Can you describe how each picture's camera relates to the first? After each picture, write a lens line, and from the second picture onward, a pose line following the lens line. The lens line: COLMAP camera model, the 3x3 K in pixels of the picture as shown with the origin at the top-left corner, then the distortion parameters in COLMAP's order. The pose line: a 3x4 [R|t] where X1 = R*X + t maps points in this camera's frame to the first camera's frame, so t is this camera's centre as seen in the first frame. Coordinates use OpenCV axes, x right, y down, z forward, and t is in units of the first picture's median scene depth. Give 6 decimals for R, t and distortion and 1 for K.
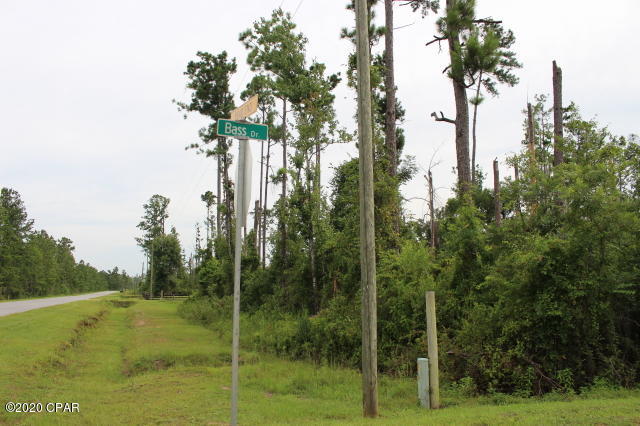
lens RADIAL K [[529.1, 0, 316.7], [0, 529.1, 217.0], [0, 0, 1]] dist [-0.114098, 0.056798]
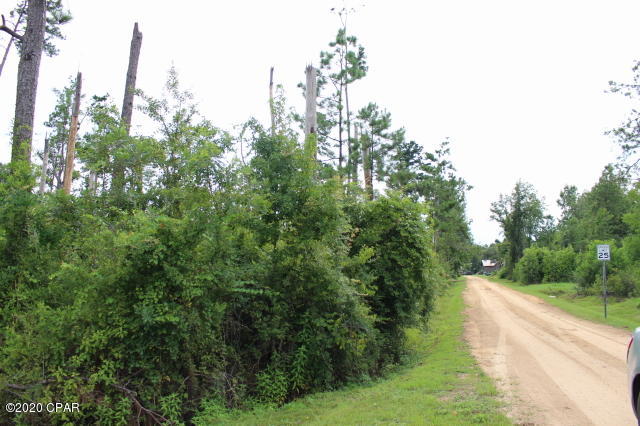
lens RADIAL K [[529.1, 0, 322.6], [0, 529.1, 212.1], [0, 0, 1]] dist [-0.114098, 0.056798]
pose [[0.609628, 0.113298, 0.784549, 0.002812], [-0.114801, 0.991918, -0.054040, 0.017056], [-0.784330, -0.057123, 0.617708, 0.124471]]
